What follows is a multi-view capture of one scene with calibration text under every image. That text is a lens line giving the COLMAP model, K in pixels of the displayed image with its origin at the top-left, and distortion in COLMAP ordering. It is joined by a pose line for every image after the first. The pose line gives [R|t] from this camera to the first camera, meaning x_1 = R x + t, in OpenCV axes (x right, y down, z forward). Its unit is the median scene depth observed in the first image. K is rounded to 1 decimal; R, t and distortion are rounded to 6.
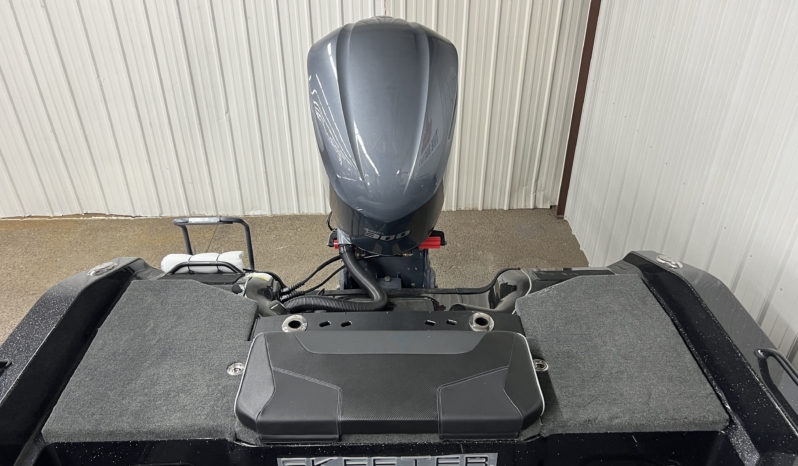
lens RADIAL K [[610.7, 0, 399.1], [0, 610.7, 231.8], [0, 0, 1]] dist [0.058406, -0.050287]
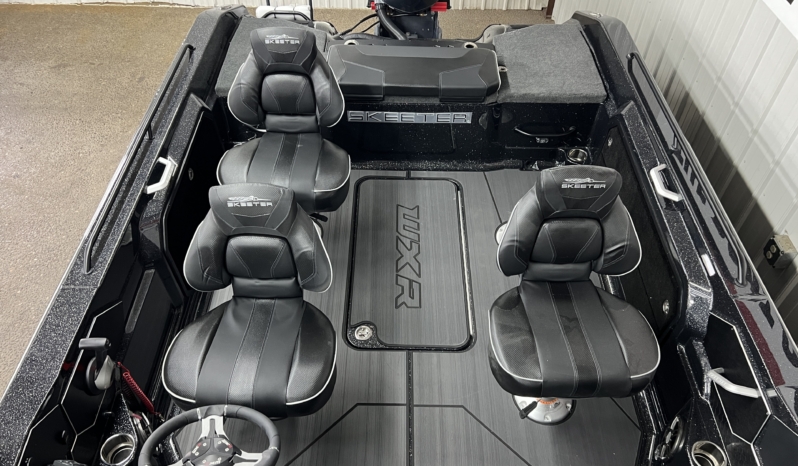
lens RADIAL K [[610.7, 0, 396.5], [0, 610.7, 233.1], [0, 0, 1]] dist [0.058406, -0.050287]
pose [[0.999439, 0.032659, -0.007422, -0.025535], [-0.029752, 0.967528, 0.251005, 0.210418], [0.015378, -0.250643, 0.967957, -0.632520]]
